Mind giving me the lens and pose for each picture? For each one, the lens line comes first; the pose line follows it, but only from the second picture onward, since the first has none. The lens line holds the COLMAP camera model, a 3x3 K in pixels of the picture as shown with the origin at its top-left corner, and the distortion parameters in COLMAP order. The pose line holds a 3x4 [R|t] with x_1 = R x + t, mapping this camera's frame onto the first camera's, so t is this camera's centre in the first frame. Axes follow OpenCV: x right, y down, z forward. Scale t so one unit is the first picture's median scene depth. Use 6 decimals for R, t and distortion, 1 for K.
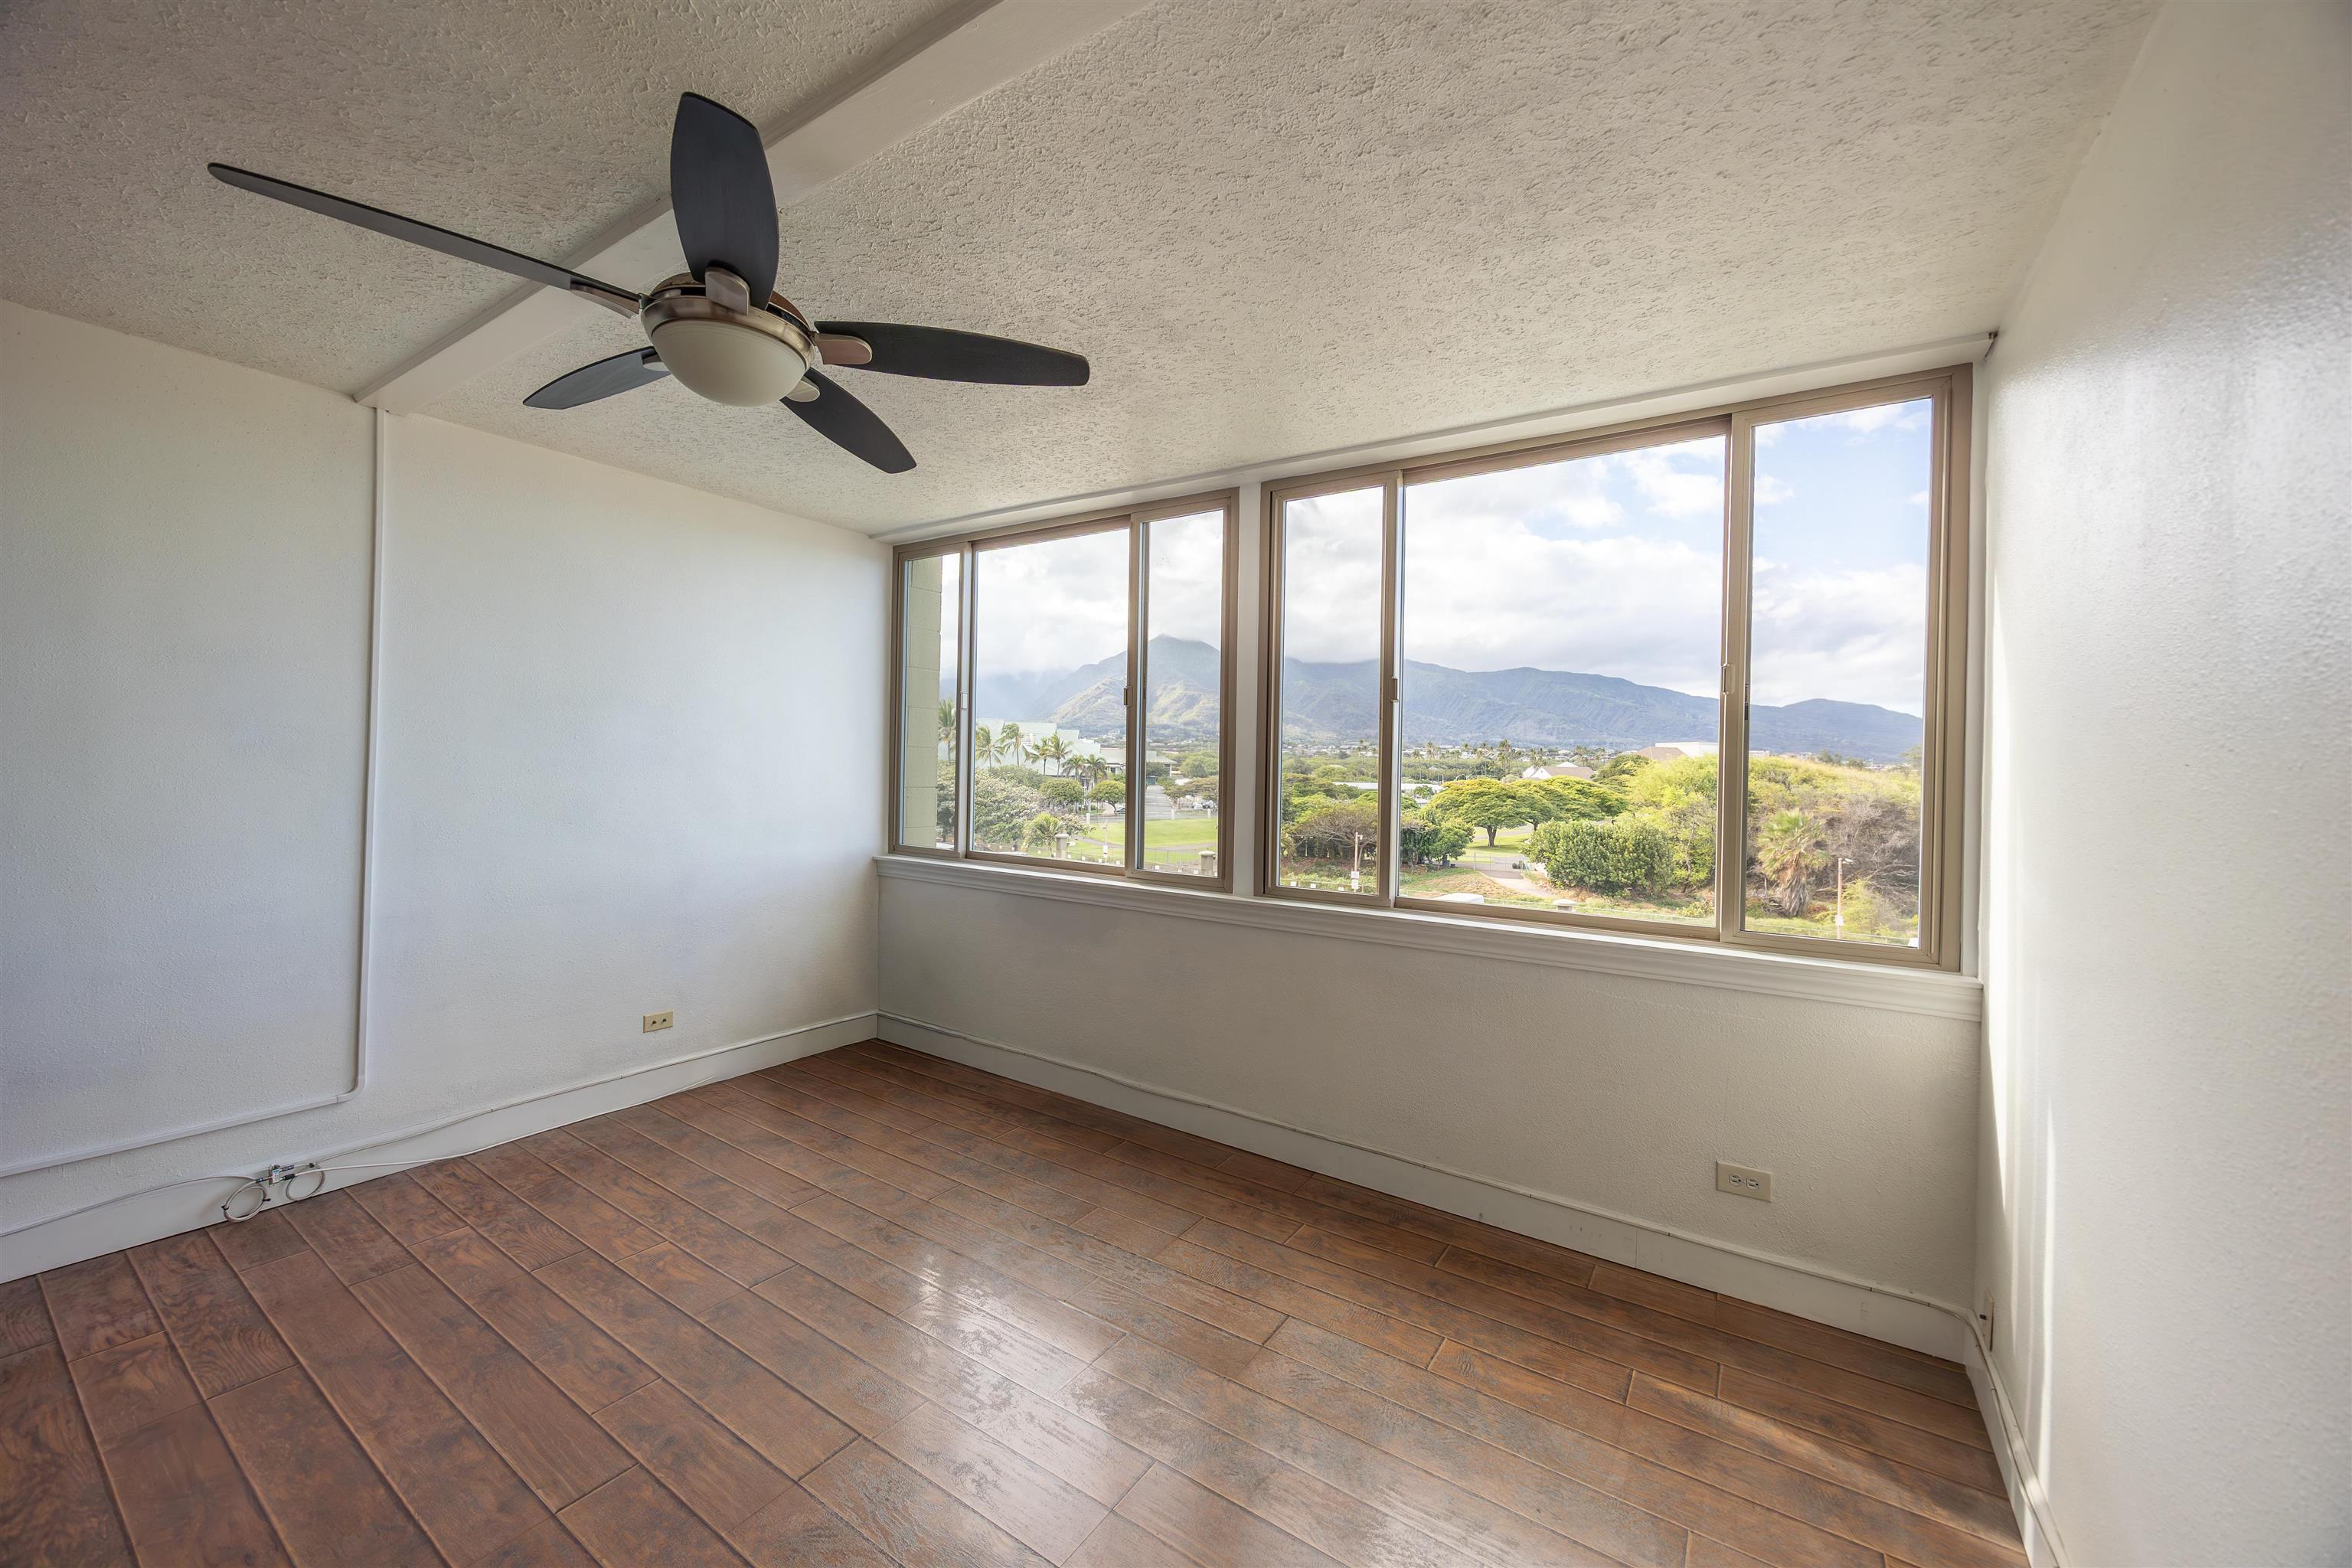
lens RADIAL K [[893.0, 0, 1168.7], [0, 893.0, 780.3], [0, 0, 1]] dist [-0.002385, -0.000149]
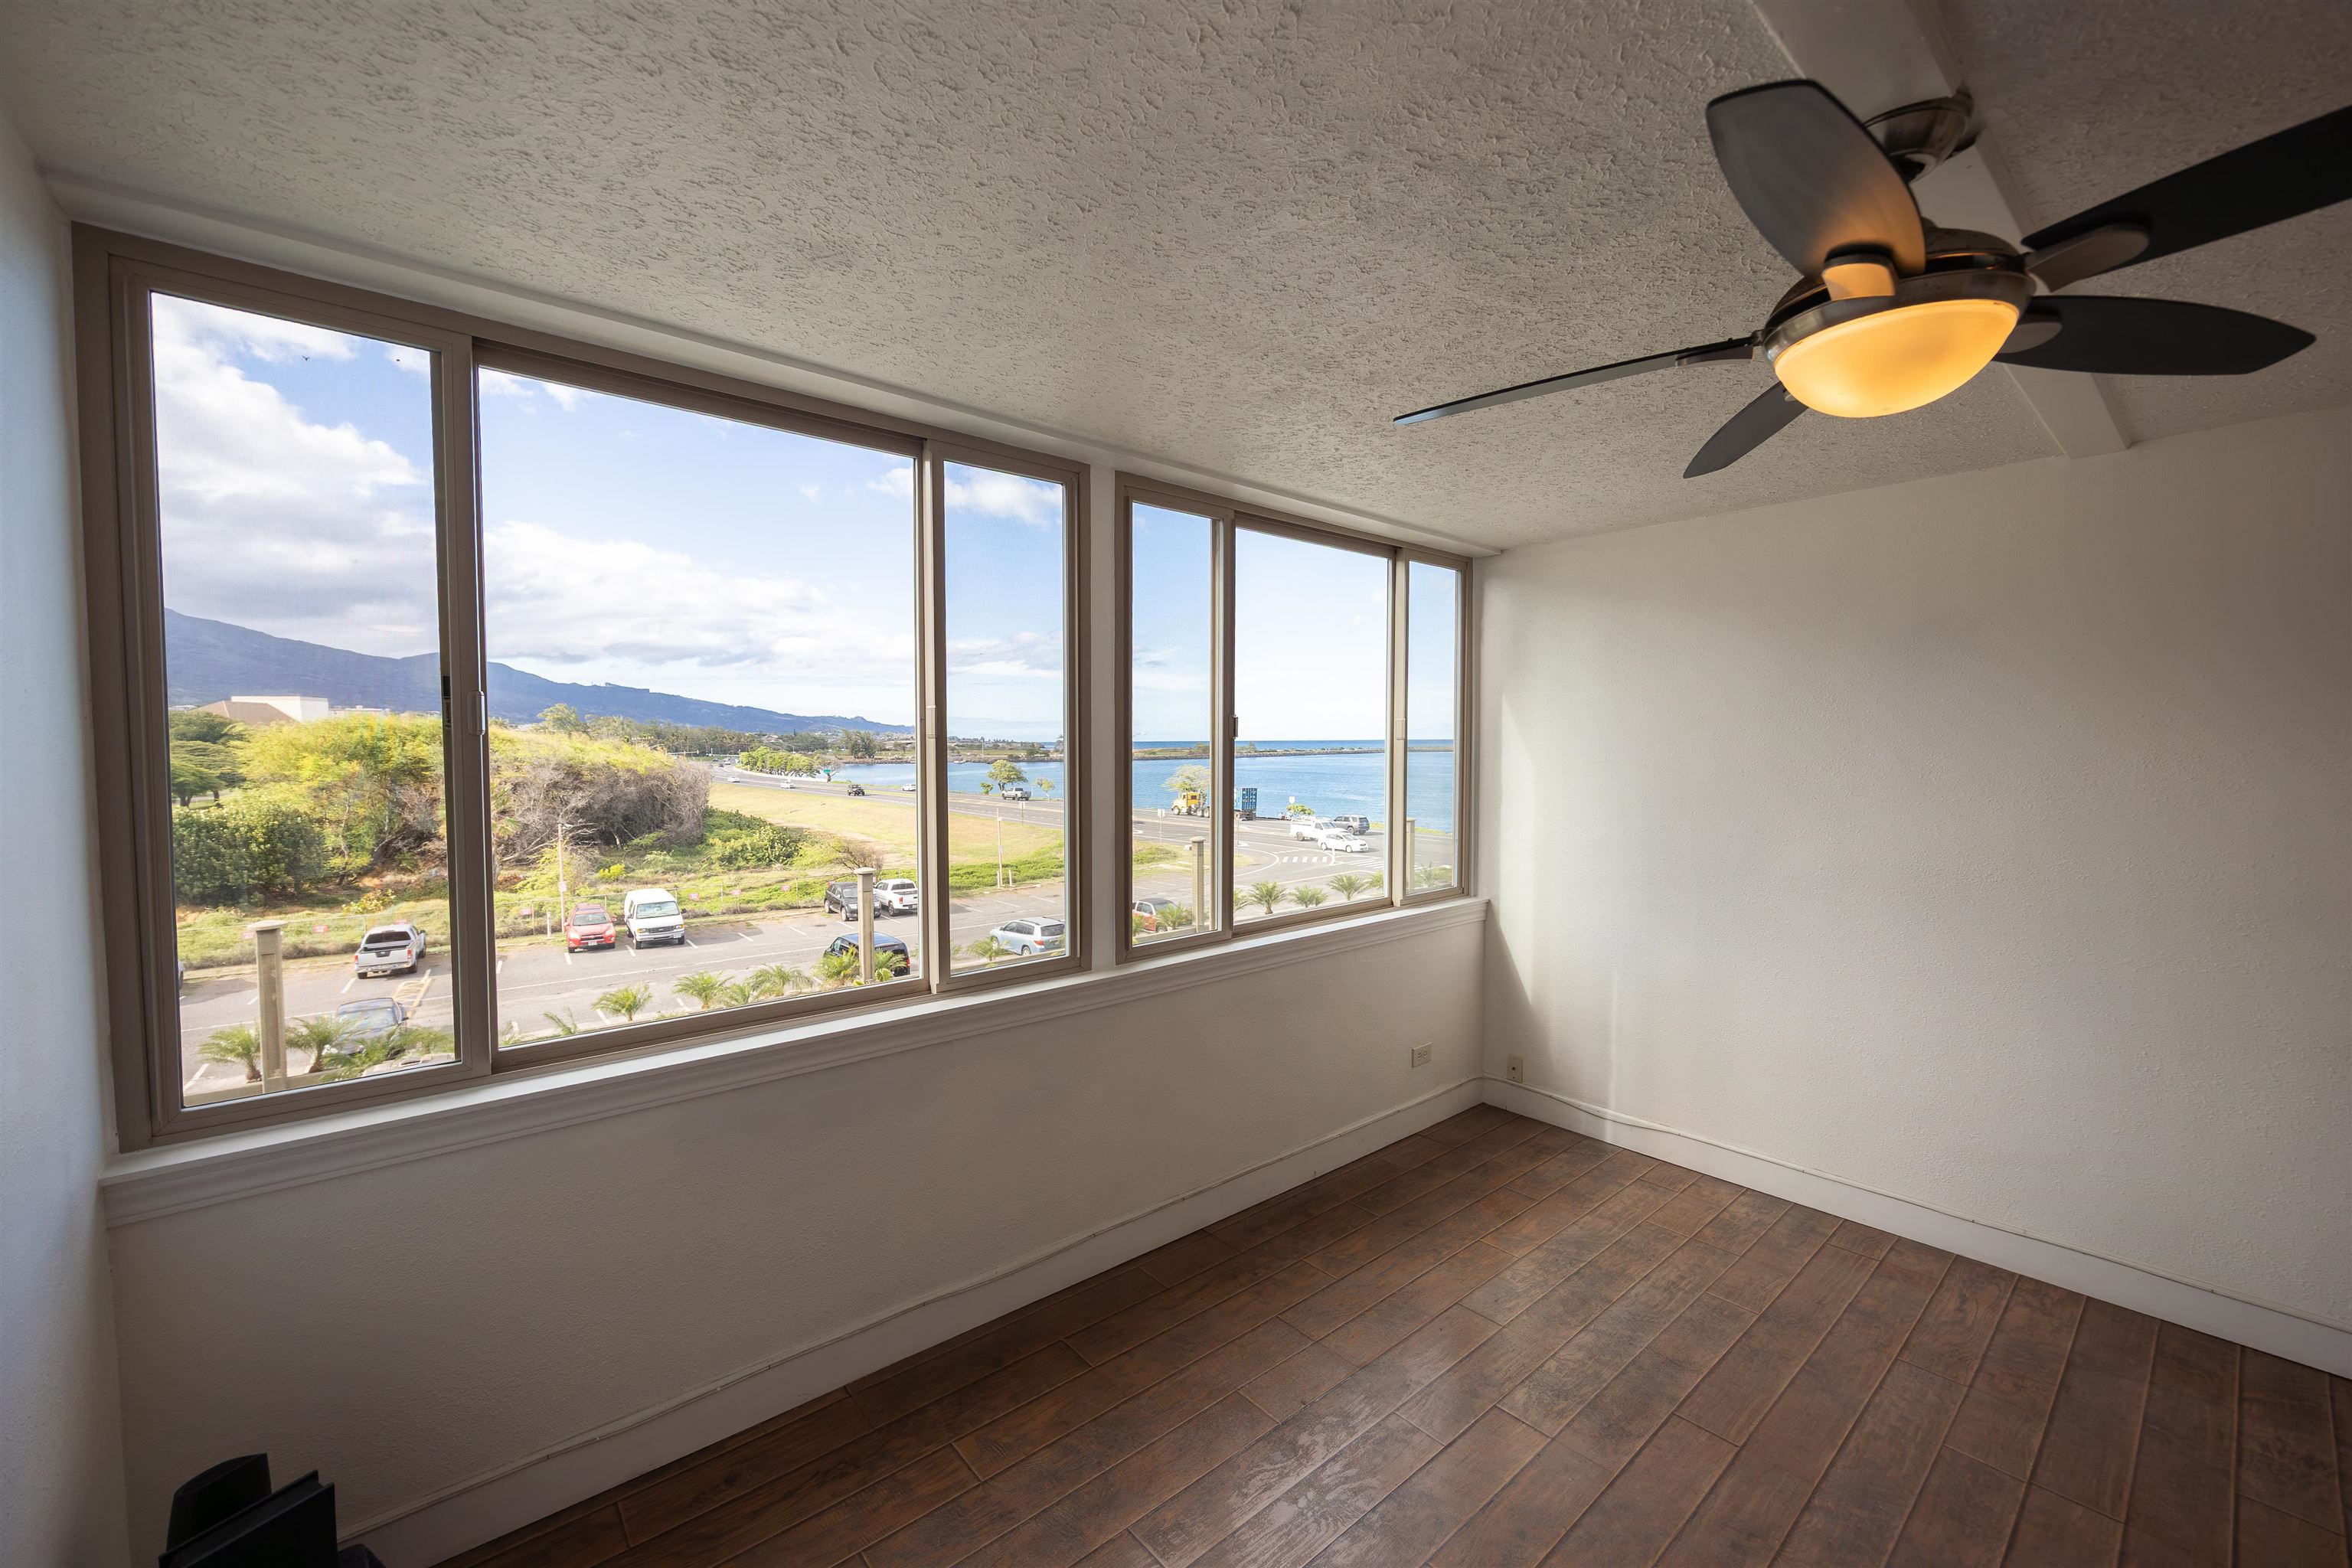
lens RADIAL K [[929.6, 0, 1180.8], [0, 929.6, 782.3], [0, 0, 1]] dist [0.000552, -0.000218]
pose [[0.262531, -0.060632, 0.963017, -0.695657], [0.016735, 0.998160, 0.058283, -0.089111], [-0.964778, 0.000815, 0.263063, 0.677403]]
